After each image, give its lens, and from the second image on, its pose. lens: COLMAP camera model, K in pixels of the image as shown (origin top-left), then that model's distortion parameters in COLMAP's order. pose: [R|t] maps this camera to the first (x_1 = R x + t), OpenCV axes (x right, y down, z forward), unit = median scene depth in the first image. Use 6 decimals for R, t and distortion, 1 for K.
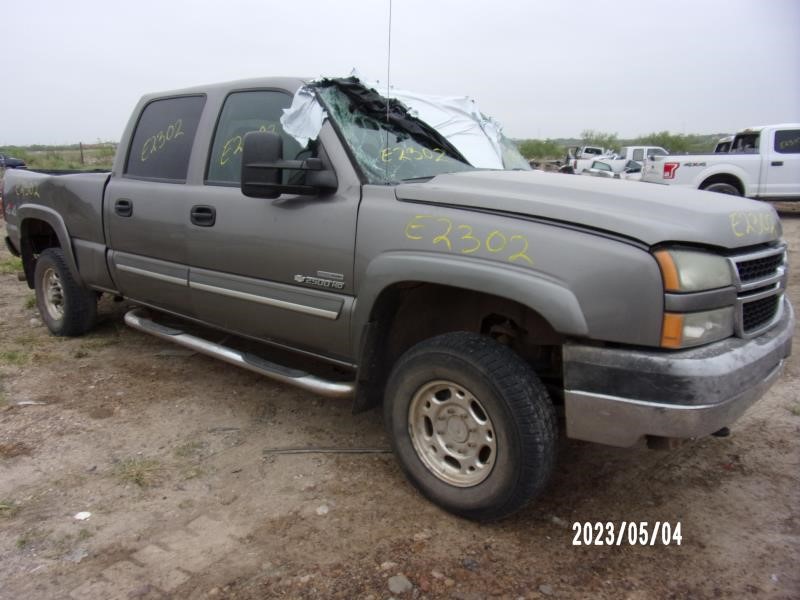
lens RADIAL K [[576.7, 0, 381.7], [0, 576.7, 302.7], [0, 0, 1]] dist [-0.010473, -0.005180]
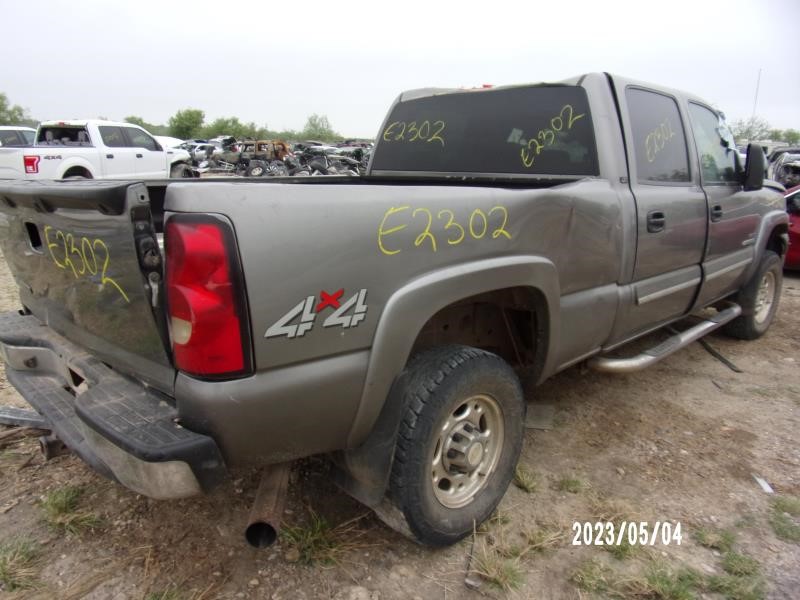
lens RADIAL K [[576.7, 0, 381.7], [0, 576.7, 302.7], [0, 0, 1]] dist [-0.010473, -0.005180]
pose [[0.116571, -0.234448, 0.965114, -1.025067], [0.217970, 0.954087, 0.205441, -0.242724], [-0.968969, 0.186418, 0.162322, 1.005097]]
